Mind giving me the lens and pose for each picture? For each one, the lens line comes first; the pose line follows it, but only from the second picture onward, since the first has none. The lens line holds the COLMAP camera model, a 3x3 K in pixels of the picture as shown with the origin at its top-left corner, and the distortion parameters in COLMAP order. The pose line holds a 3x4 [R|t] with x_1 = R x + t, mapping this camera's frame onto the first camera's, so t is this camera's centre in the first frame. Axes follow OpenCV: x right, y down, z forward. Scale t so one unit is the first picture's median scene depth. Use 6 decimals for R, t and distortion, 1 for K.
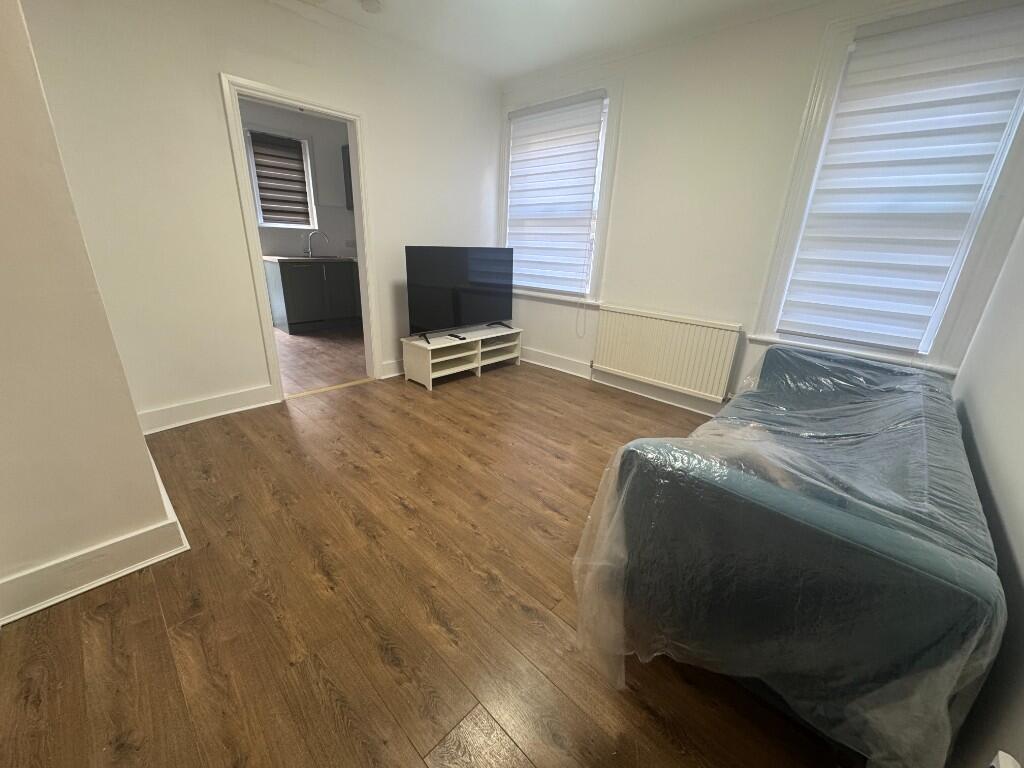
lens RADIAL K [[405.3, 0, 512.0], [0, 405.3, 384.0], [0, 0, 1]] dist [-0.007796, -0.000079]
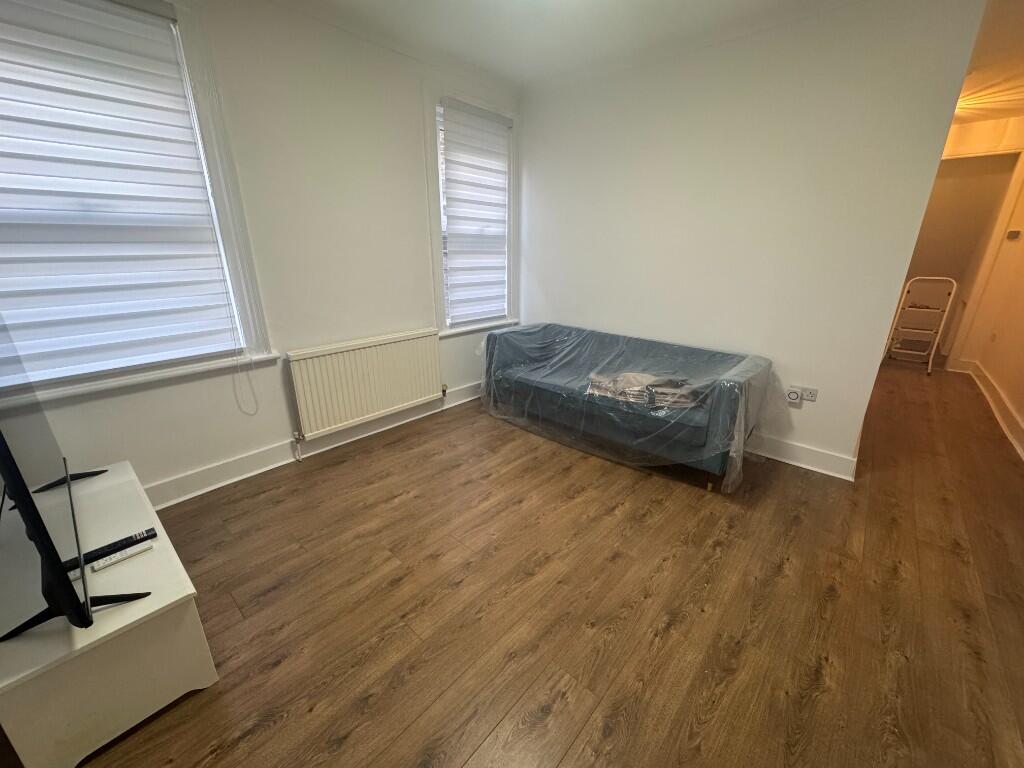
lens RADIAL K [[405.3, 0, 512.0], [0, 405.3, 384.0], [0, 0, 1]] dist [-0.007796, -0.000079]
pose [[-0.028286, -0.354283, 0.934710, -0.696441], [0.333092, 0.878301, 0.342983, -0.400759], [-0.942470, 0.321046, 0.093165, 0.909280]]
